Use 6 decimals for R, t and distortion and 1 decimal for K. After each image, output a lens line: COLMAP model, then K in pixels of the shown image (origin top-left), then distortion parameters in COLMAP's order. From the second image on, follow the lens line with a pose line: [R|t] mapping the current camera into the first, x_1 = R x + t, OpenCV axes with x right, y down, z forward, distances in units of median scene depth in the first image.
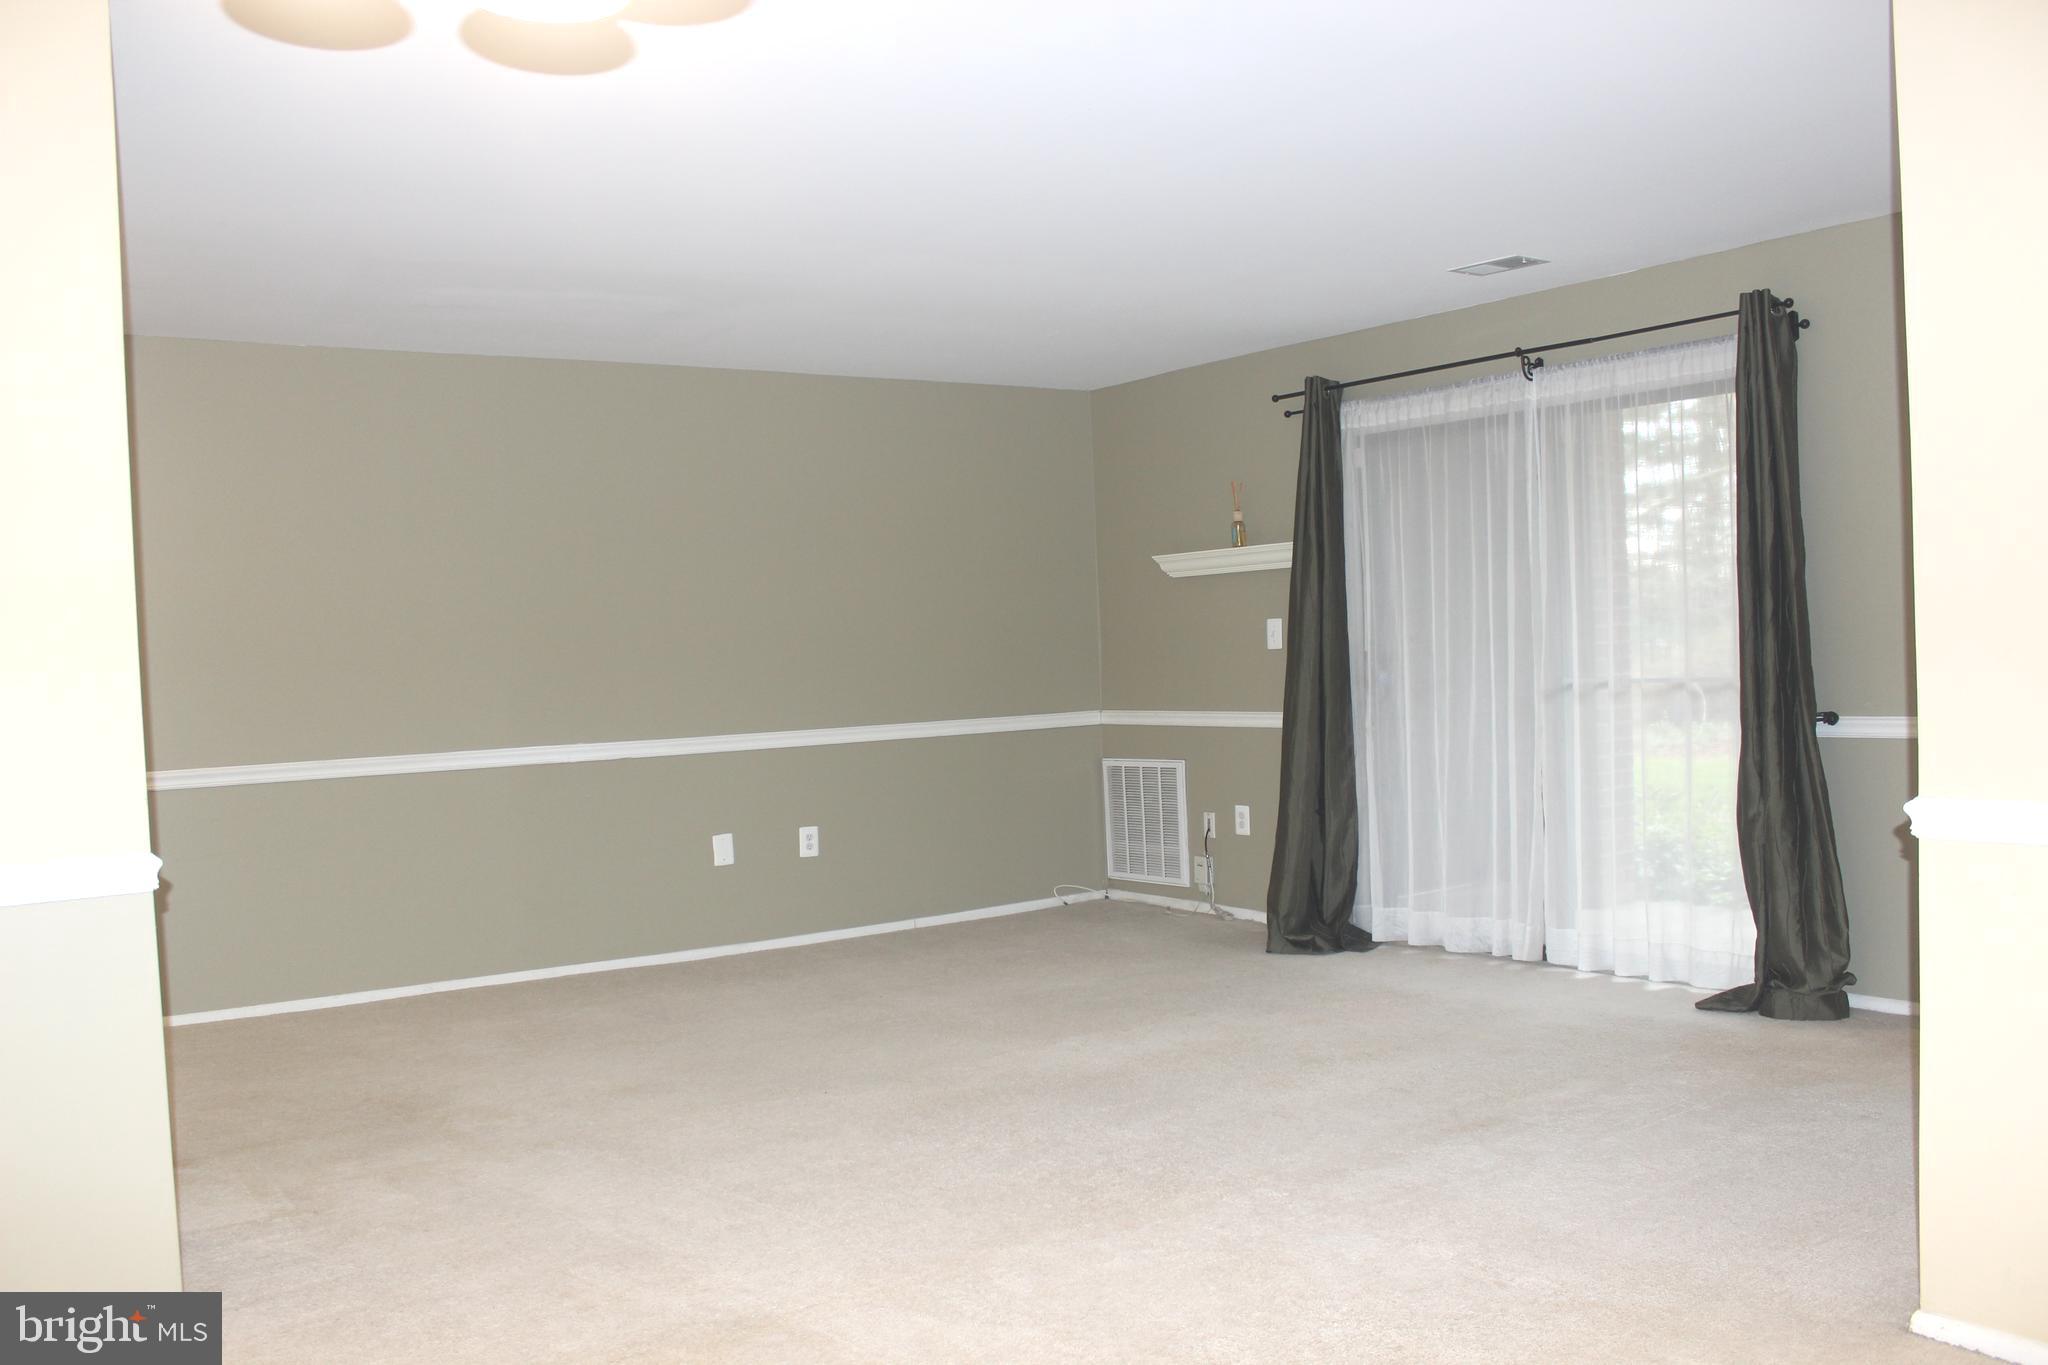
lens RADIAL K [[1701.5, 0, 1029.1], [0, 1701.5, 665.5], [0, 0, 1]] dist [-0.137337, 0.094382]
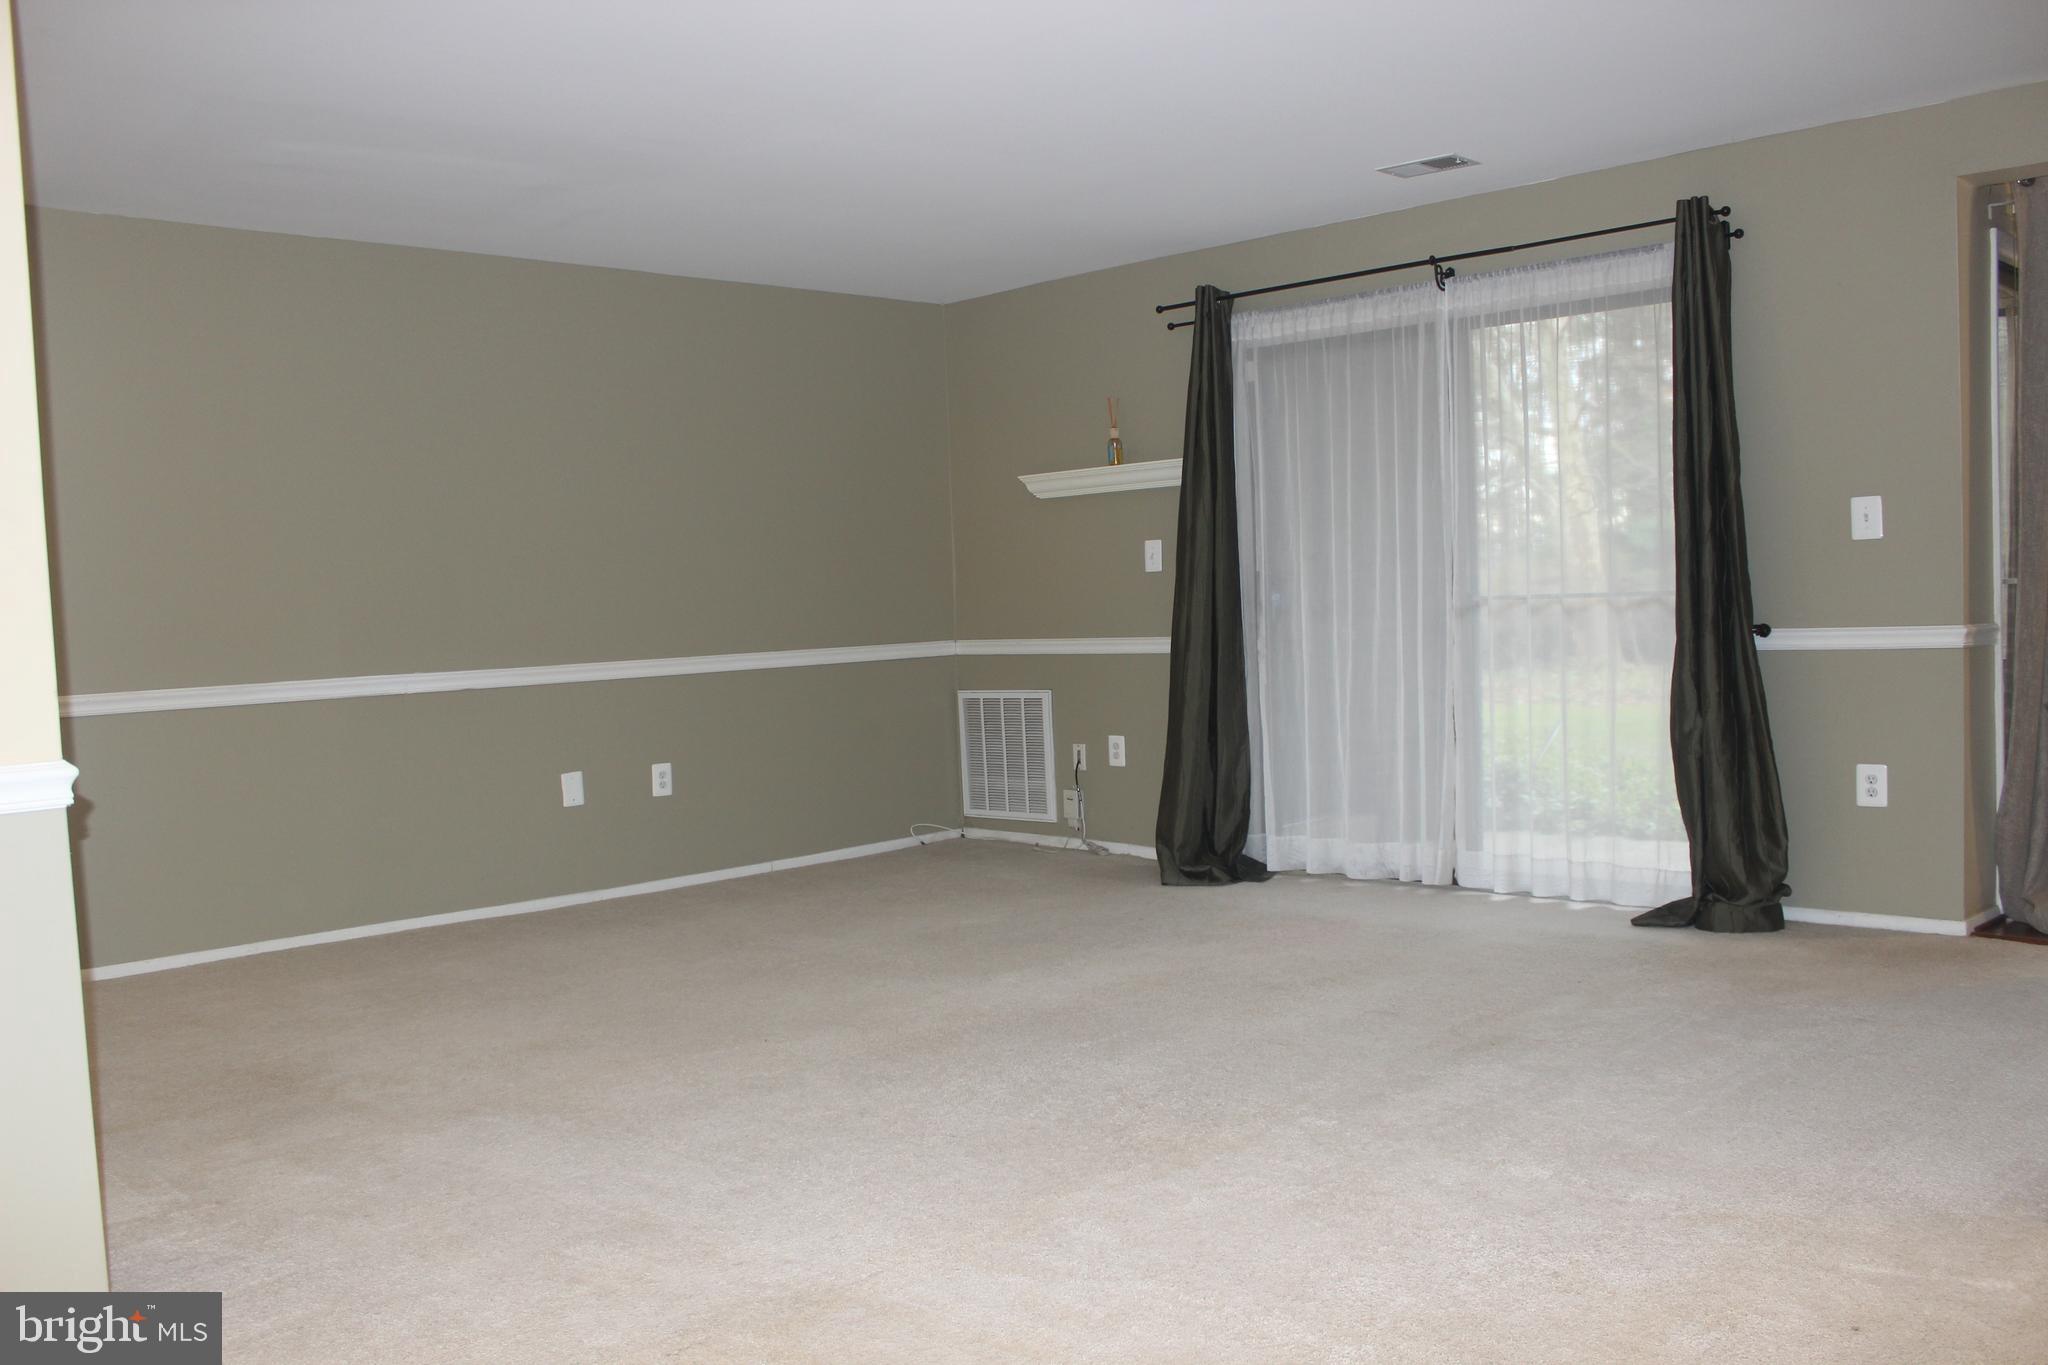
lens RADIAL K [[1701.5, 0, 1023.3], [0, 1701.5, 692.9], [0, 0, 1]] dist [-0.137337, 0.094382]
pose [[0.986753, -0.008521, 0.162008, -0.104859], [0.002100, 0.999207, 0.039762, 0.025099], [-0.162219, -0.038895, 0.985988, 0.074275]]
